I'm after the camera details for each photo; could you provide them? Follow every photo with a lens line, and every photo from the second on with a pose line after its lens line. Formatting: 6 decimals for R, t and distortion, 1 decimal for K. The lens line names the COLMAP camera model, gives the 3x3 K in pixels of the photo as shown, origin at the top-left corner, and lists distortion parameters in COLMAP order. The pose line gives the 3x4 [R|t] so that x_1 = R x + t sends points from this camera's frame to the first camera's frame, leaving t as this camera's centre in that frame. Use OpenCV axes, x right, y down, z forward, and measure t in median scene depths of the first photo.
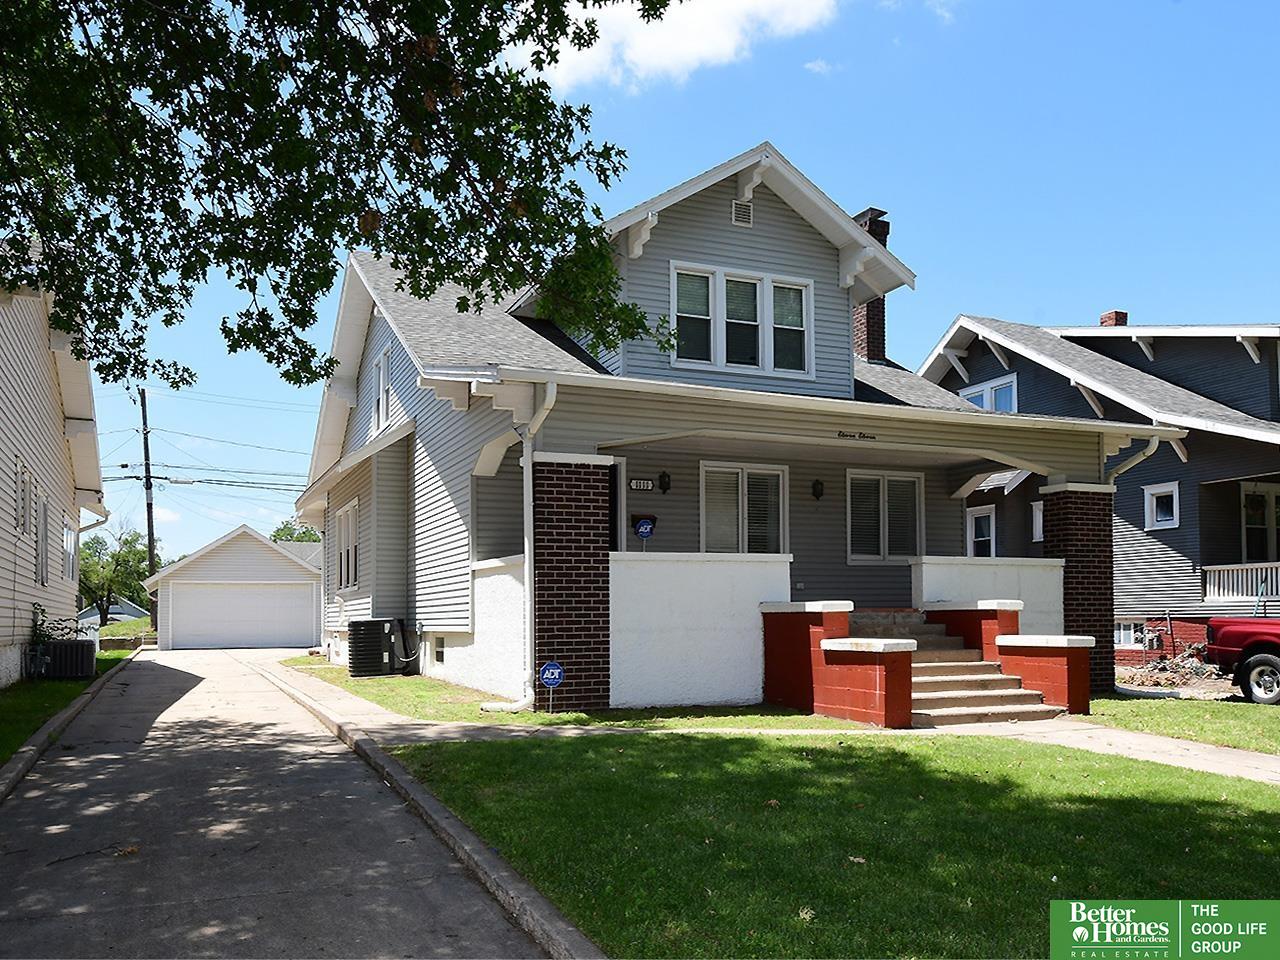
lens RADIAL K [[954.7, 0, 640.0], [0, 954.7, 480.0], [0, 0, 1]] dist [-0.002957, -0.000518]
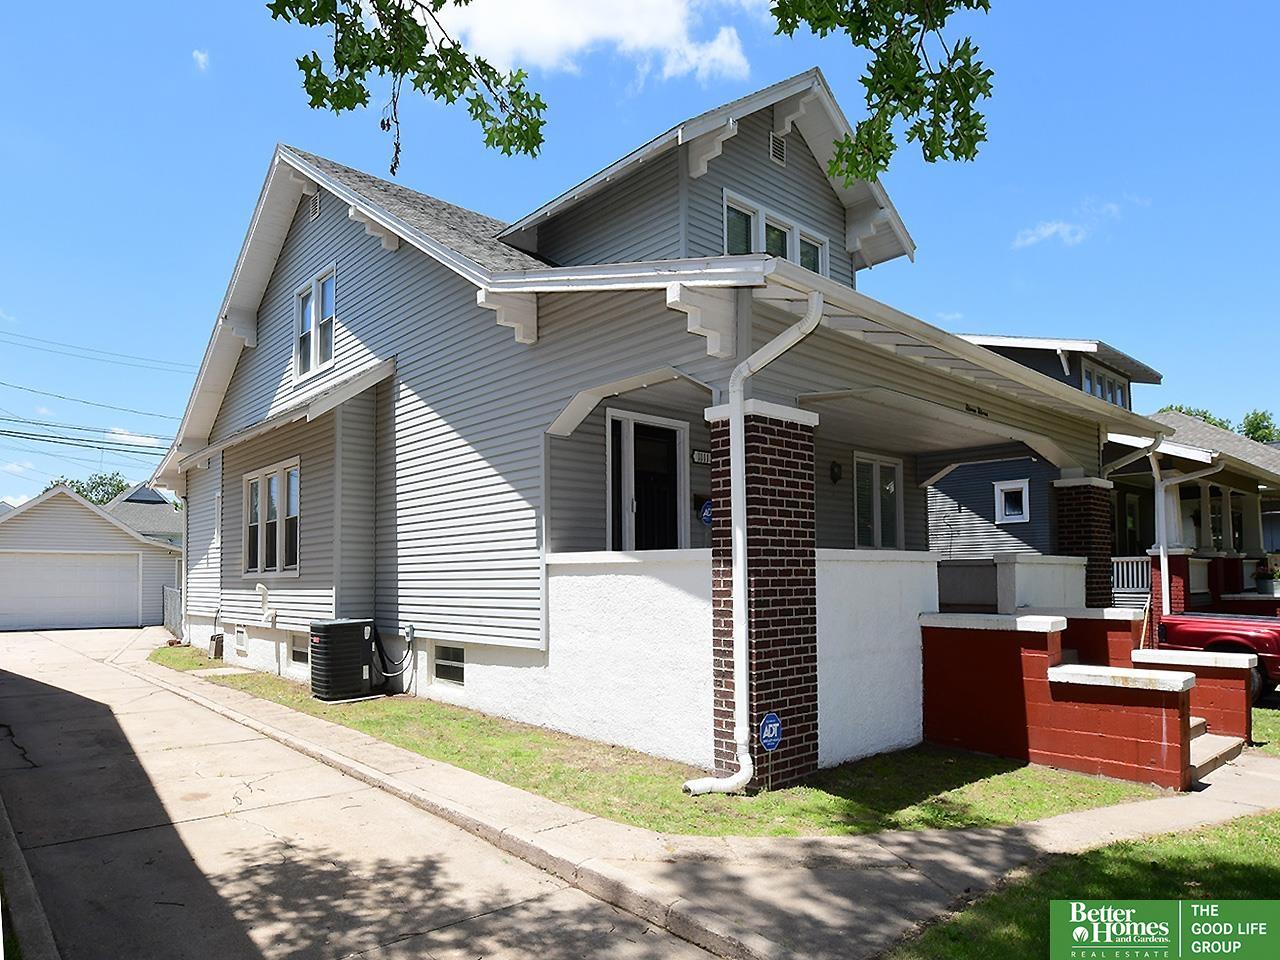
lens RADIAL K [[907.4, 0, 640.0], [0, 907.4, 480.0], [0, 0, 1]] dist [-0.009389, -0.004470]
pose [[0.975497, 0.041427, 0.216079, -0.206638], [-0.046336, 0.998769, 0.017702, 0.012449], [-0.215079, -0.027280, 0.976216, 0.253267]]
